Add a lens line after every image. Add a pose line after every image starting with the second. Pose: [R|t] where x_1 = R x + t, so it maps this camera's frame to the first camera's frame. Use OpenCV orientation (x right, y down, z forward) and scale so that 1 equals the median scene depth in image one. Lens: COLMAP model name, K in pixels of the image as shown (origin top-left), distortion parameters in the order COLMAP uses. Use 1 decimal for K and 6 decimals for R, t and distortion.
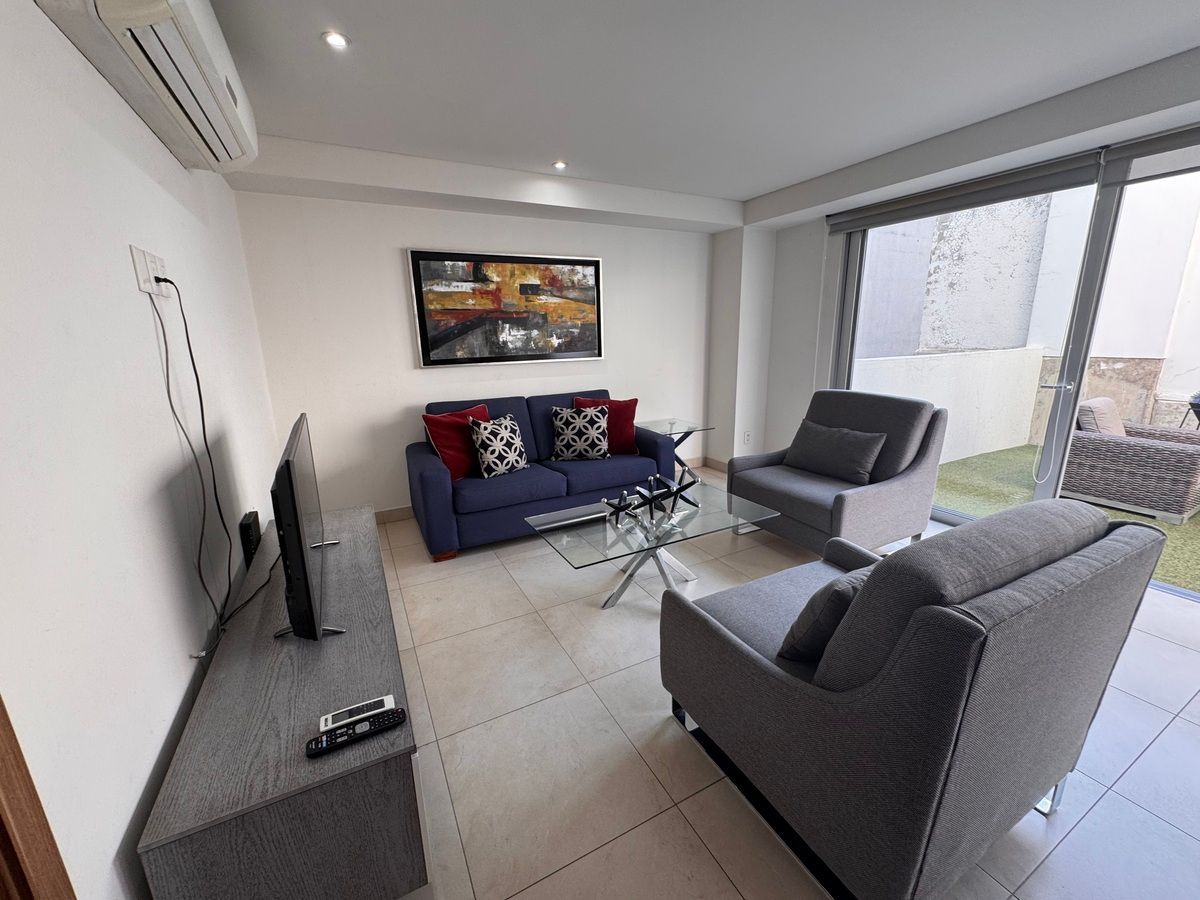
lens RADIAL K [[483.0, 0, 605.6], [0, 483.0, 447.4], [0, 0, 1]] dist [-0.008724, 0.001037]
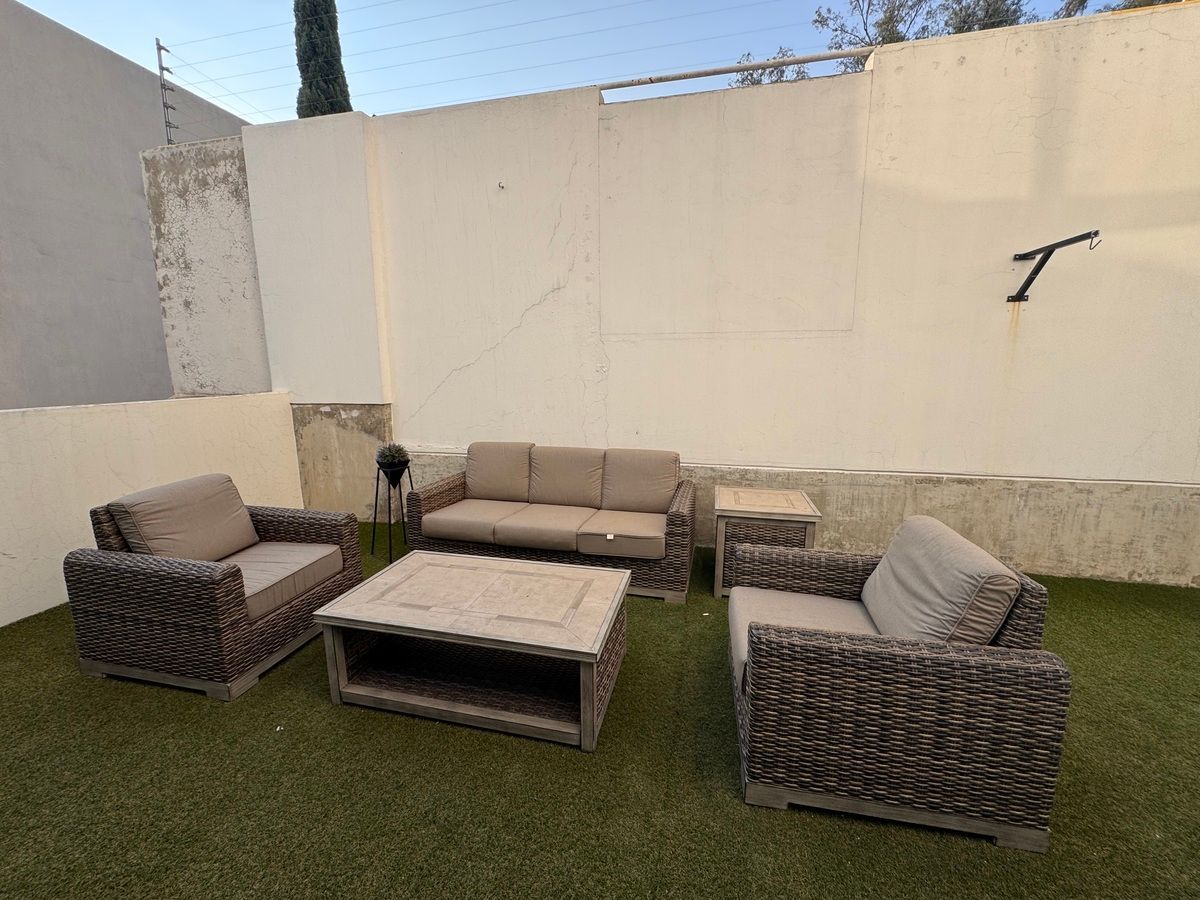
lens RADIAL K [[483.0, 0, 603.3], [0, 483.0, 448.1], [0, 0, 1]] dist [-0.008724, 0.001037]
pose [[0.648253, -0.108109, 0.753711, 0.705404], [0.165092, 0.986278, -0.000525, -0.042282], [-0.743312, 0.124772, 0.657206, 0.157183]]
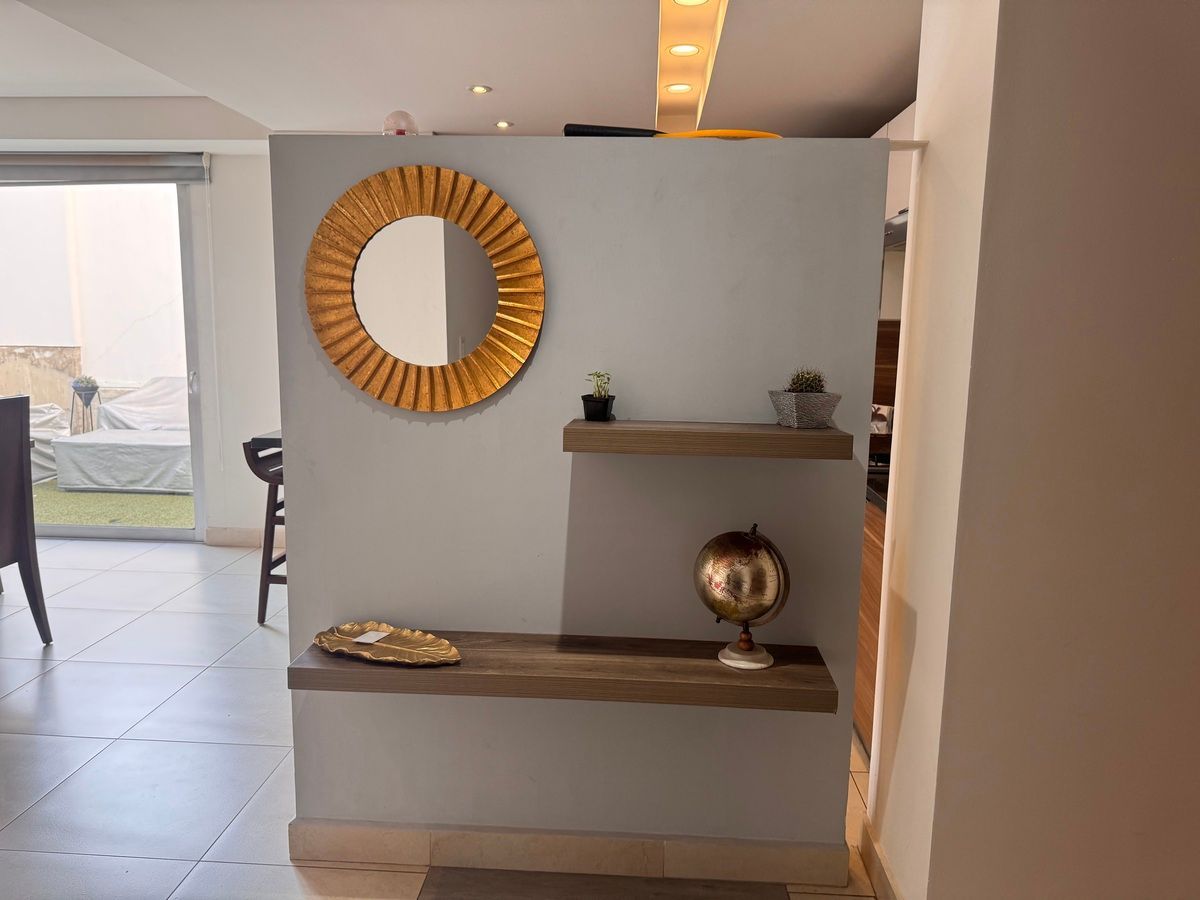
lens RADIAL K [[839.6, 0, 605.6], [0, 839.6, 449.6], [0, 0, 1]] dist [0.062097, -0.063412]
pose [[0.511203, -0.108269, 0.852613, 0.154810], [0.171134, 0.984991, 0.022472, 0.168731], [-0.842250, 0.134423, 0.522059, -0.802014]]
